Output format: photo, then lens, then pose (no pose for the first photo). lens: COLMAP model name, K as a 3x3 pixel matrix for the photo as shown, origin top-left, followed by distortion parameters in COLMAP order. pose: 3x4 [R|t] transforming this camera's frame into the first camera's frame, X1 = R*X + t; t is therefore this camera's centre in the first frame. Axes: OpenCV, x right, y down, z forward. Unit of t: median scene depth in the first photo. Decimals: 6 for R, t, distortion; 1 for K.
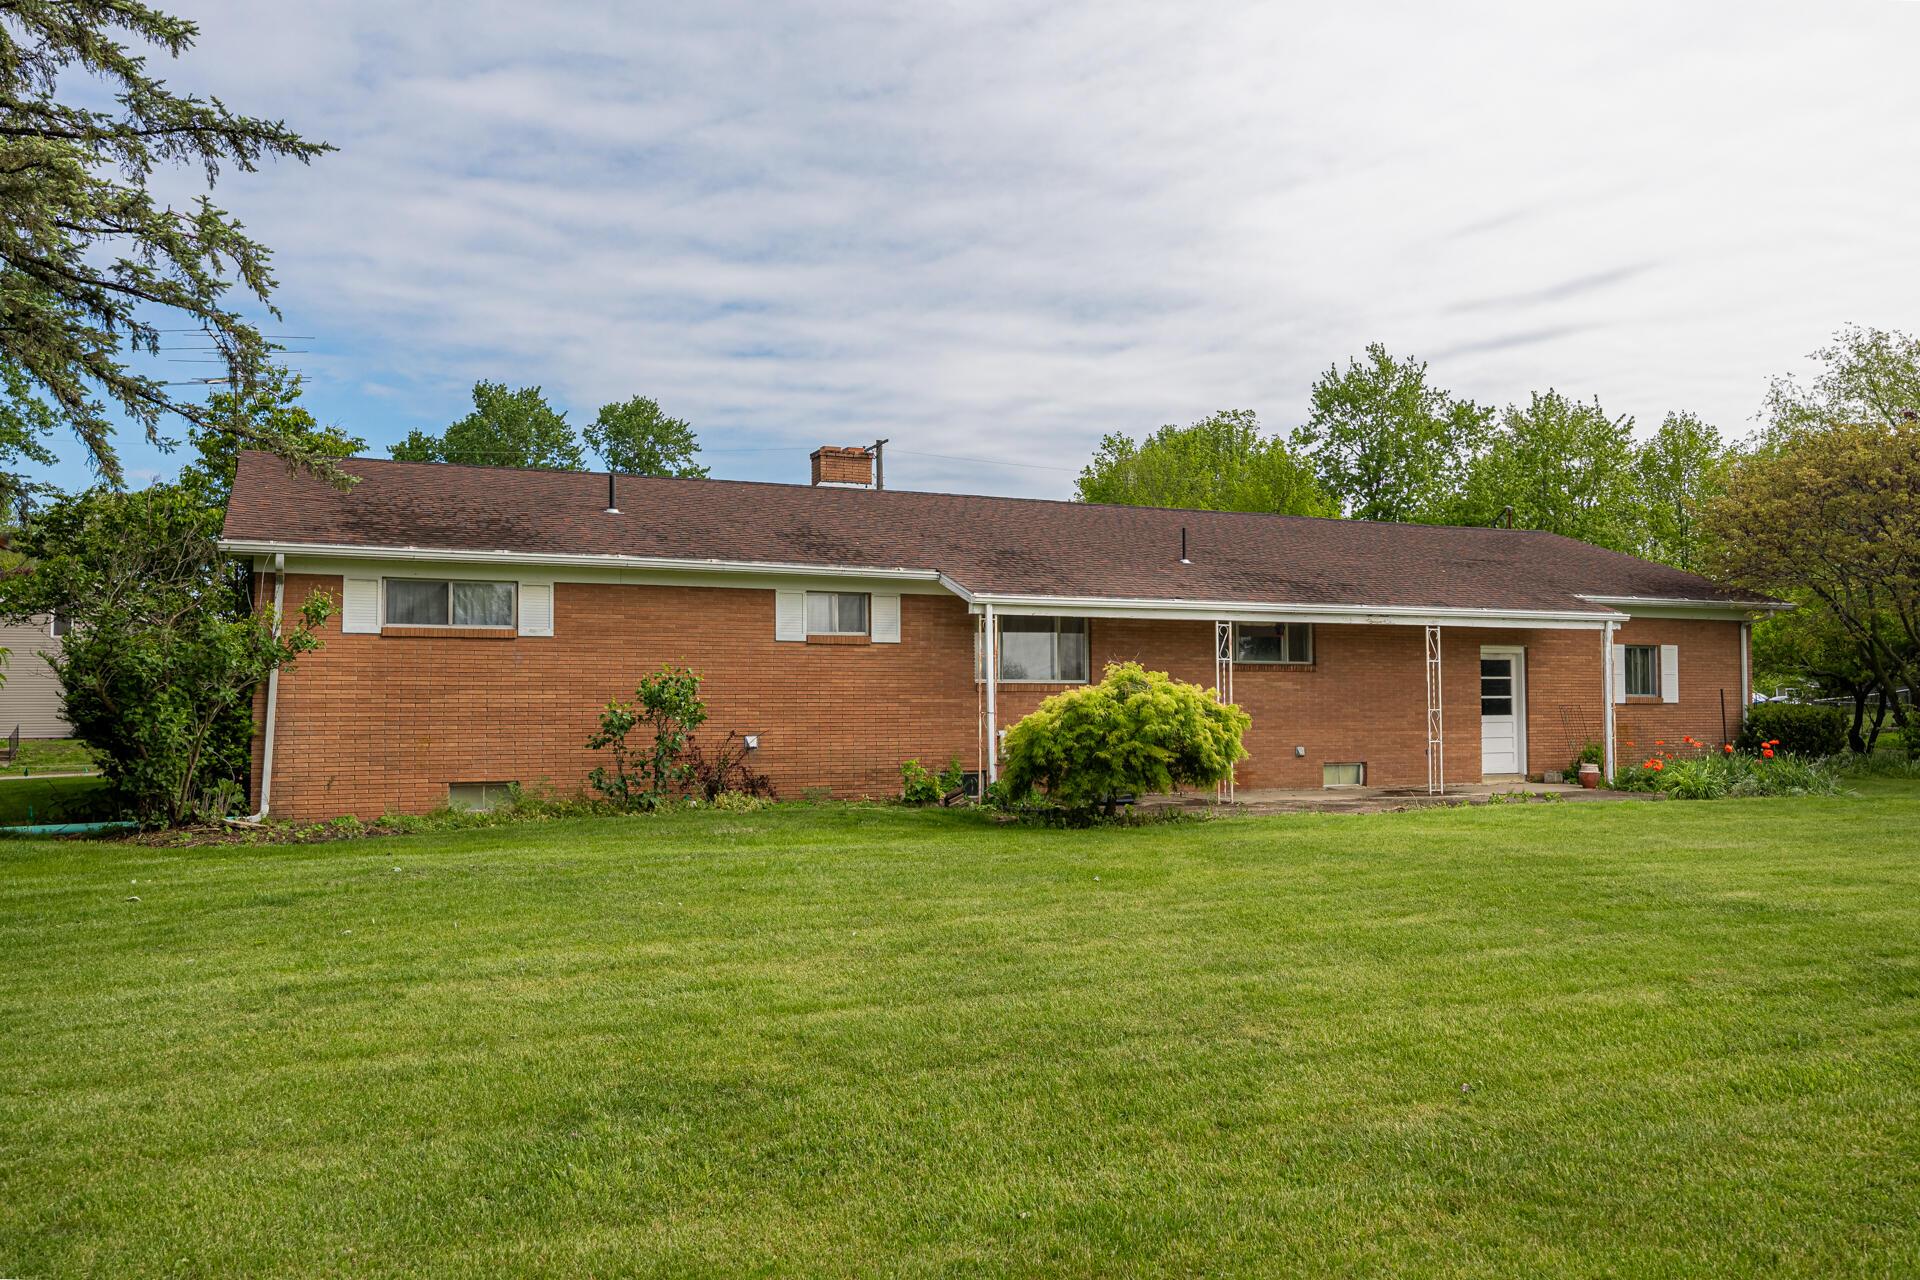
lens RADIAL K [[1461.9, 0, 960.0], [0, 1461.9, 640.0], [0, 0, 1]] dist [-0.049234, -0.000876]
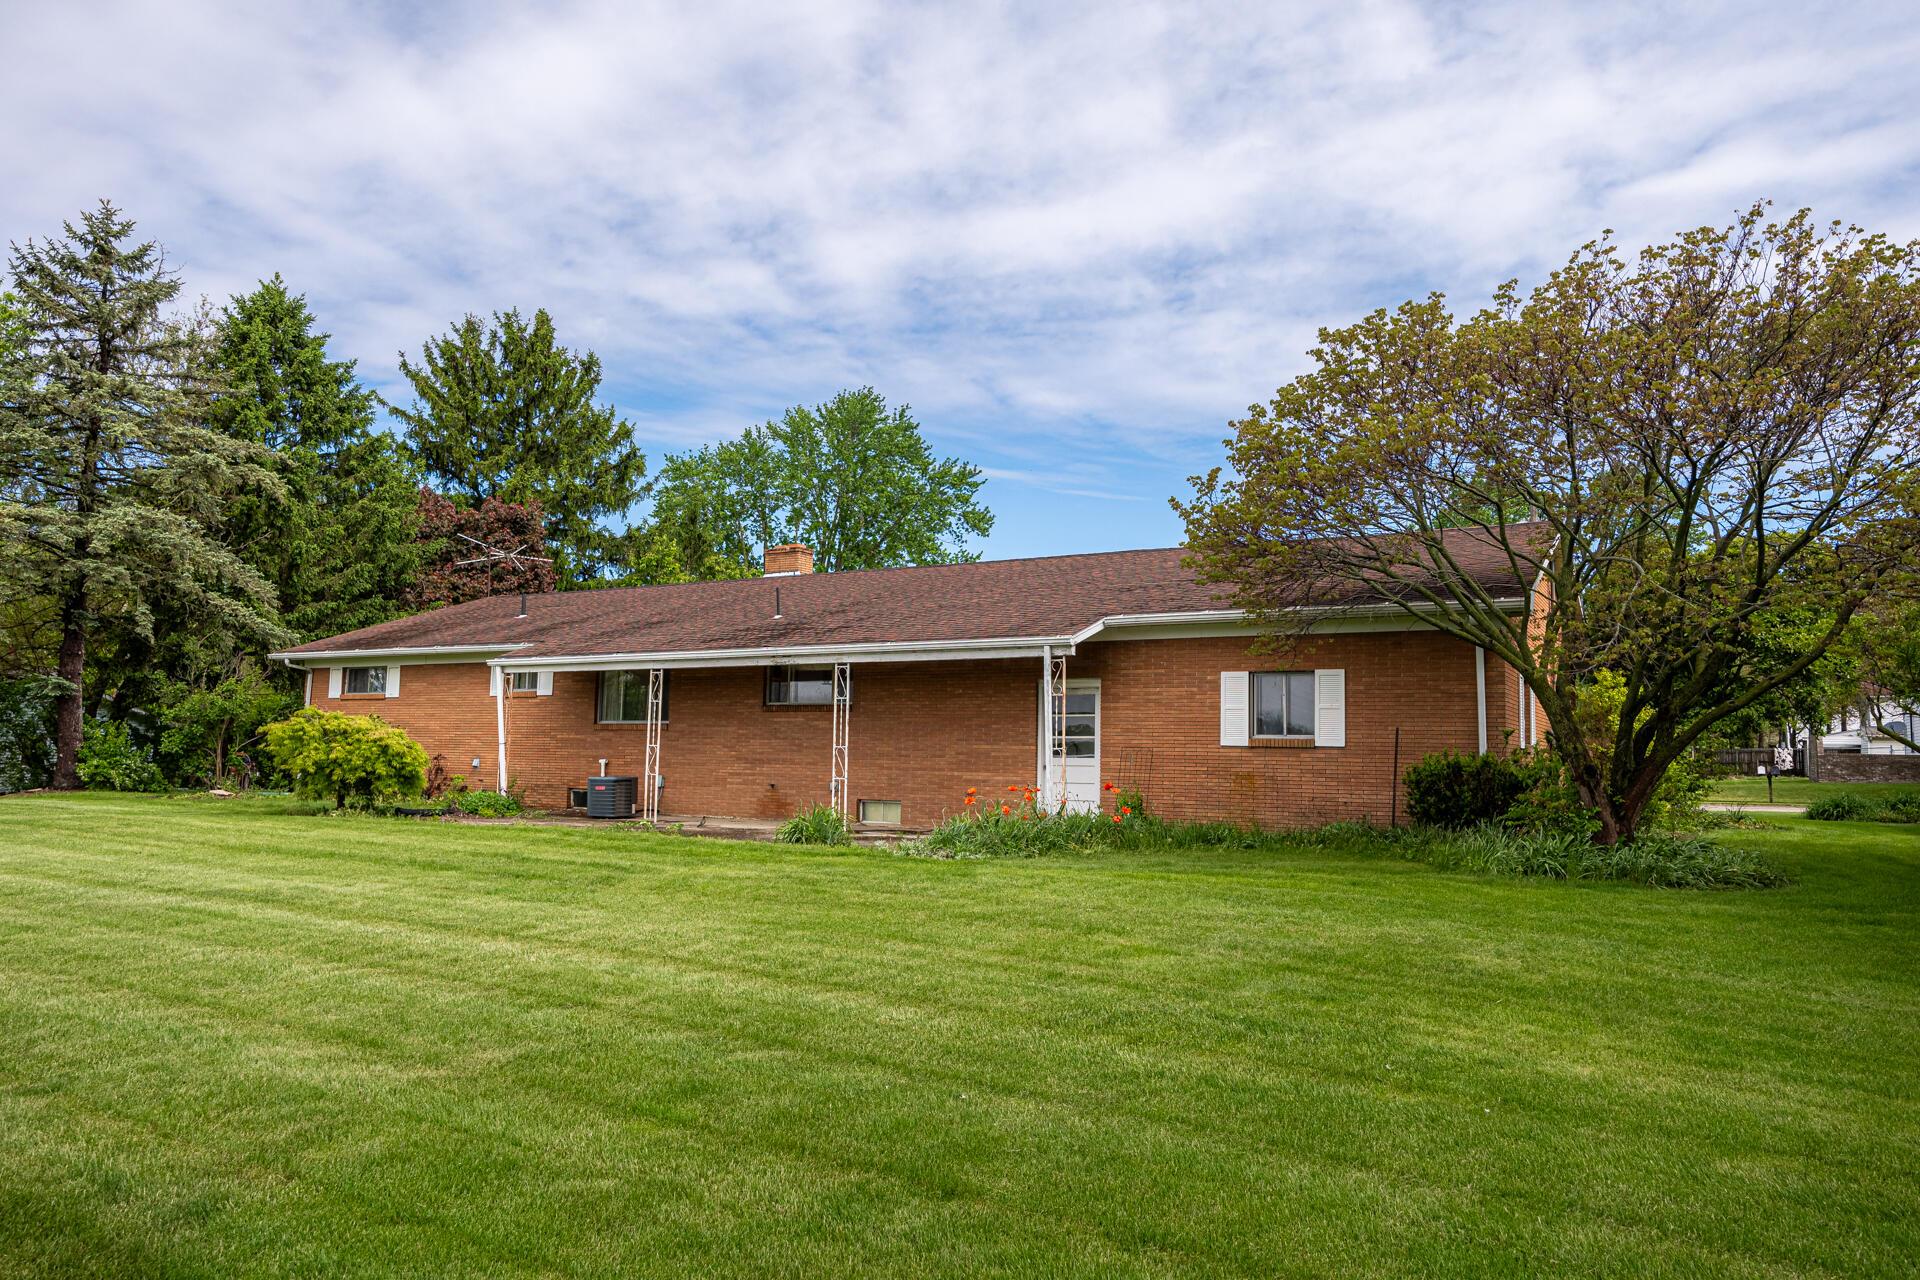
lens RADIAL K [[1311.0, 0, 960.0], [0, 1311.0, 640.0], [0, 0, 1]] dist [-0.006828, -0.000919]
pose [[0.563620, -0.065887, -0.823403, 1.050639], [0.015998, 0.997498, -0.068867, 0.035942], [0.825879, 0.025642, 0.563263, 0.517653]]
